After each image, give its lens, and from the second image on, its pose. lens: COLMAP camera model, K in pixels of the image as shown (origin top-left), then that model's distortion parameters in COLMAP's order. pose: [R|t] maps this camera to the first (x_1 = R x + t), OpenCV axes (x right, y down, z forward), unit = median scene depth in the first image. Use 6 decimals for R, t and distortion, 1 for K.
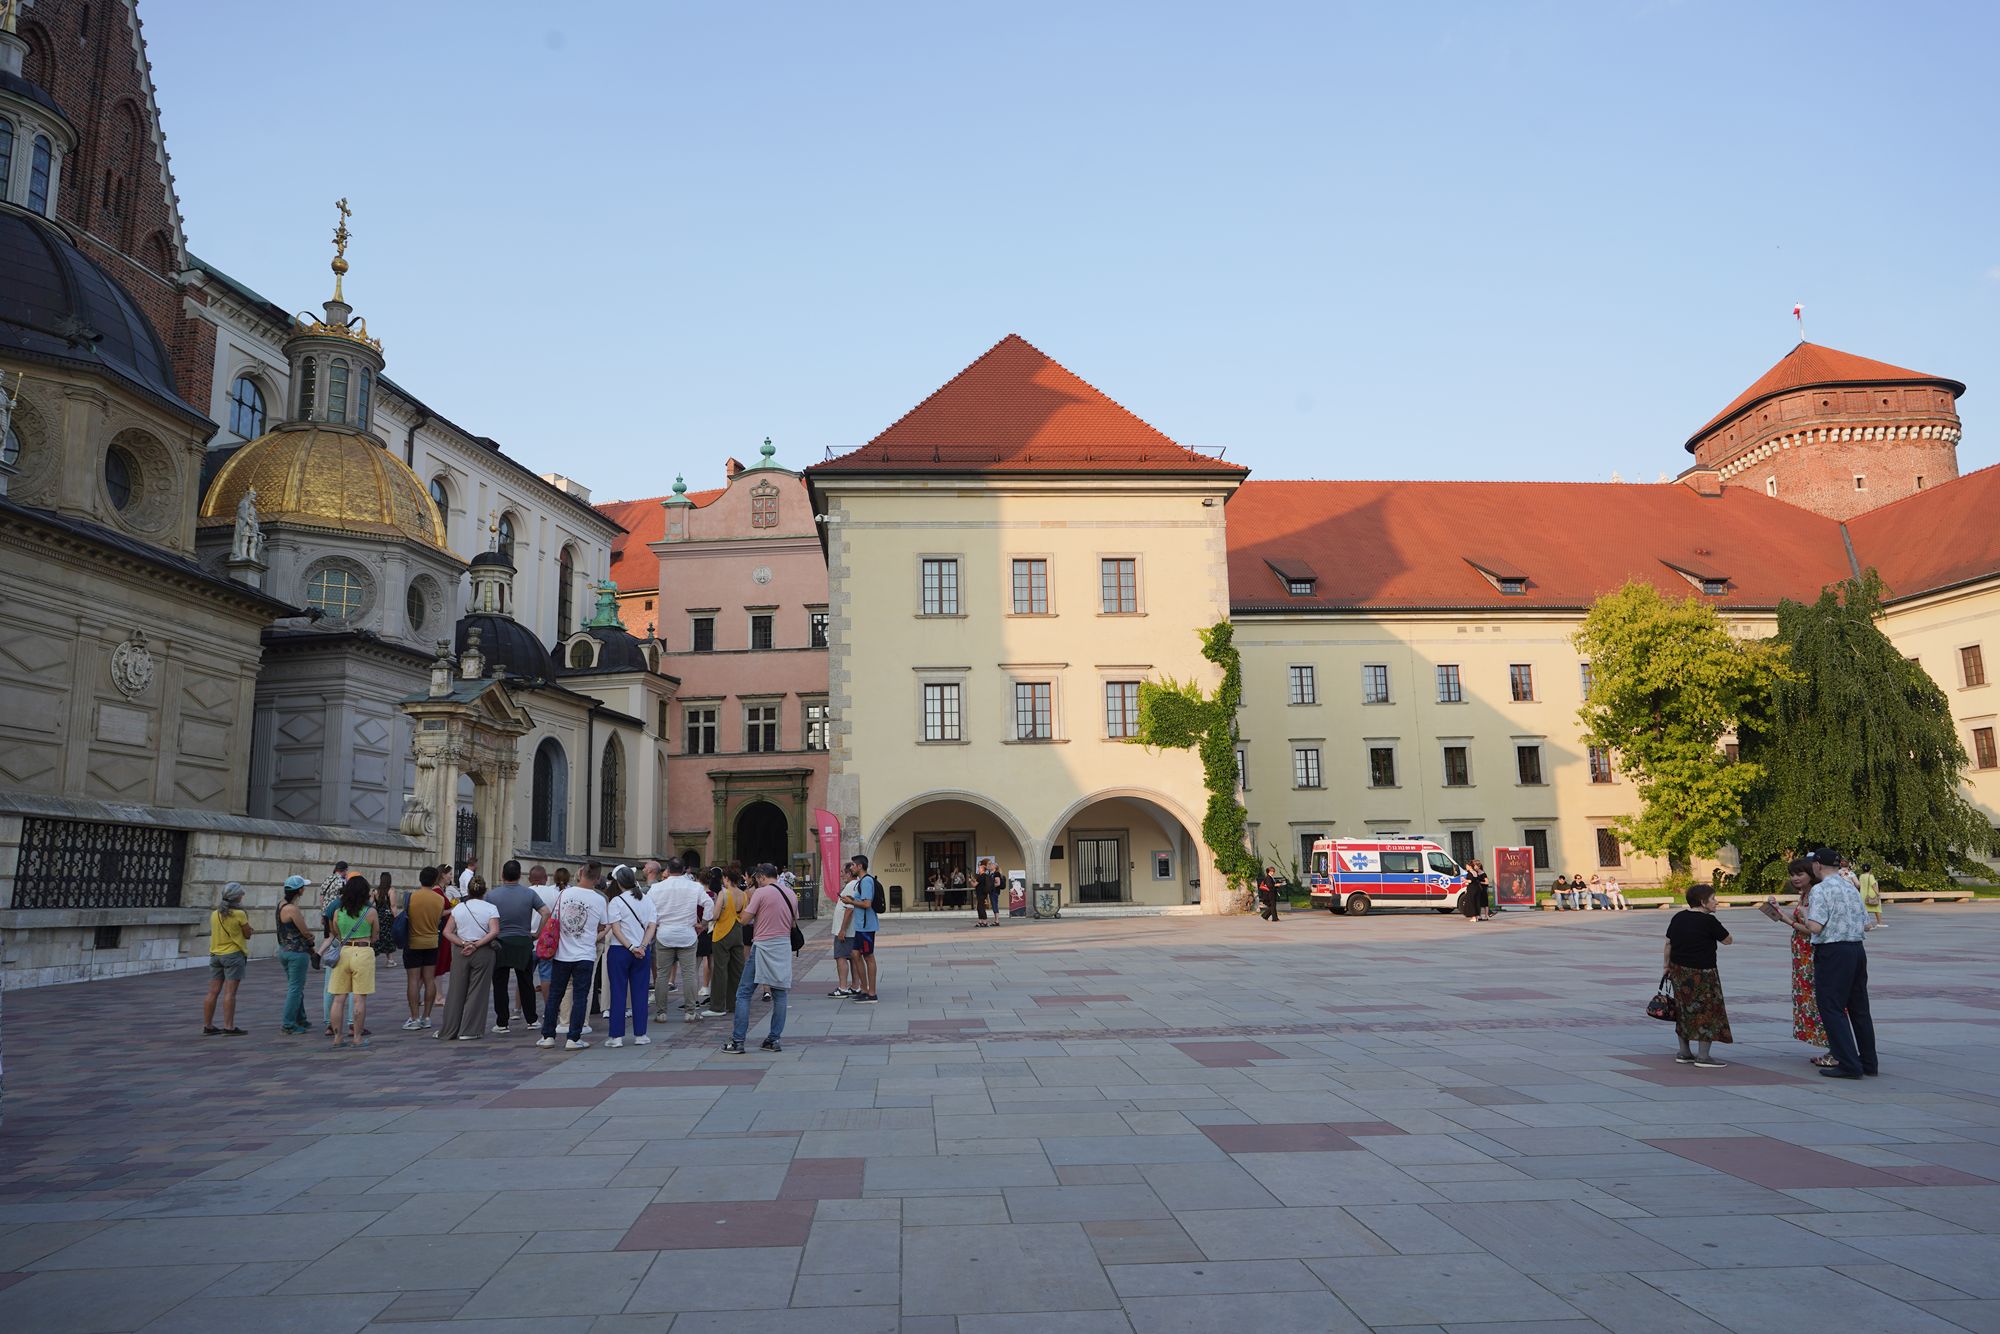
lens RADIAL K [[1316.7, 0, 989.6], [0, 1316.7, 668.5], [0, 0, 1]] dist [-0.025484, 0.024640]
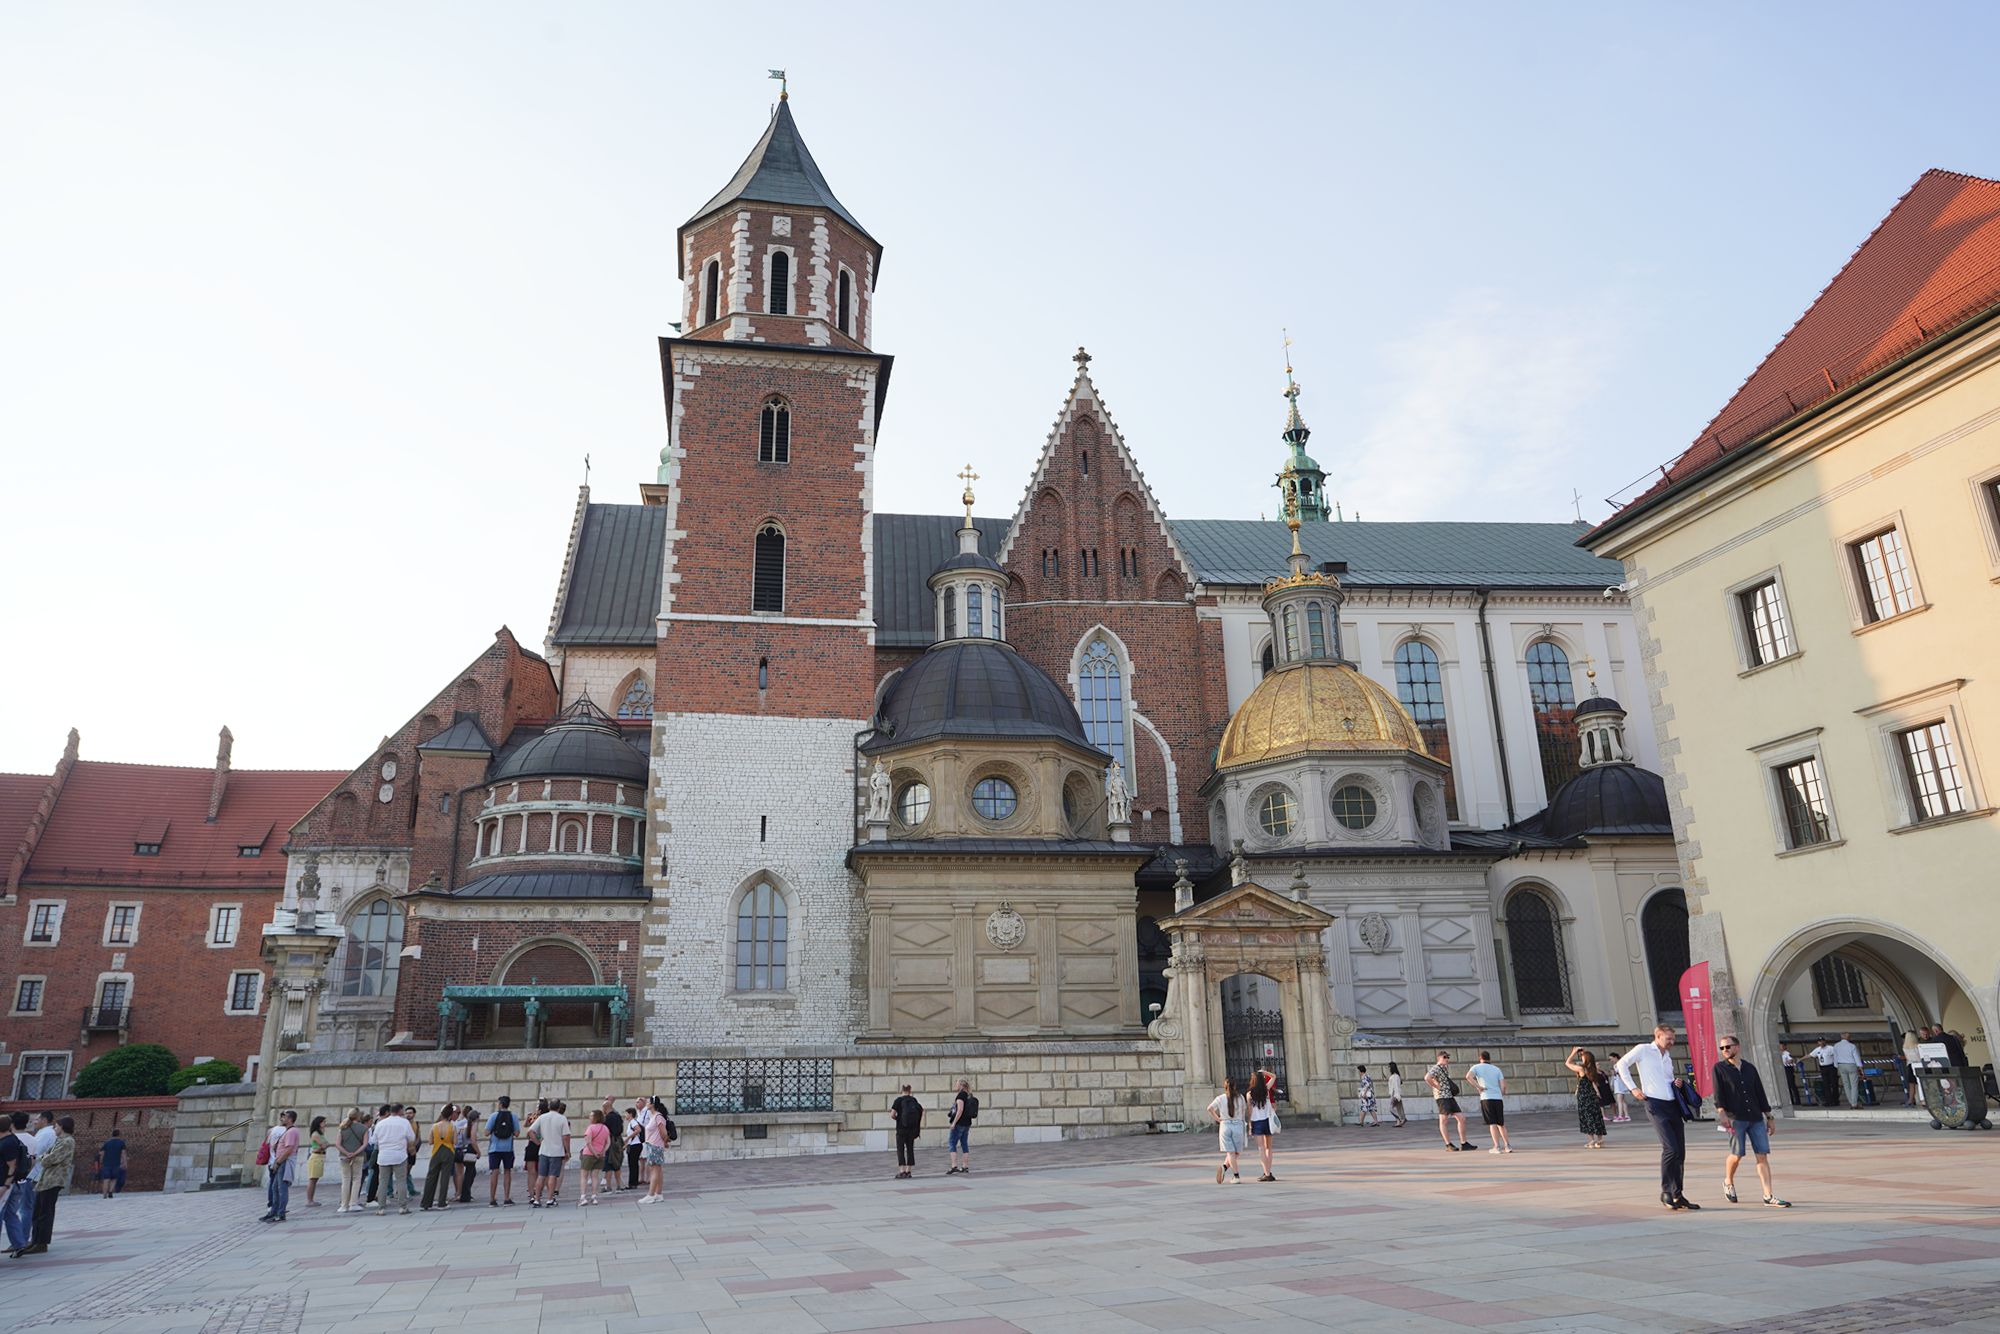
lens RADIAL K [[1316.7, 0, 989.6], [0, 1316.7, 668.5], [0, 0, 1]] dist [-0.025484, 0.024640]
pose [[0.230535, -0.288847, -0.929204, 0.981577], [0.186407, 0.950350, -0.249173, 0.109735], [0.955042, -0.115767, 0.272932, 0.826273]]
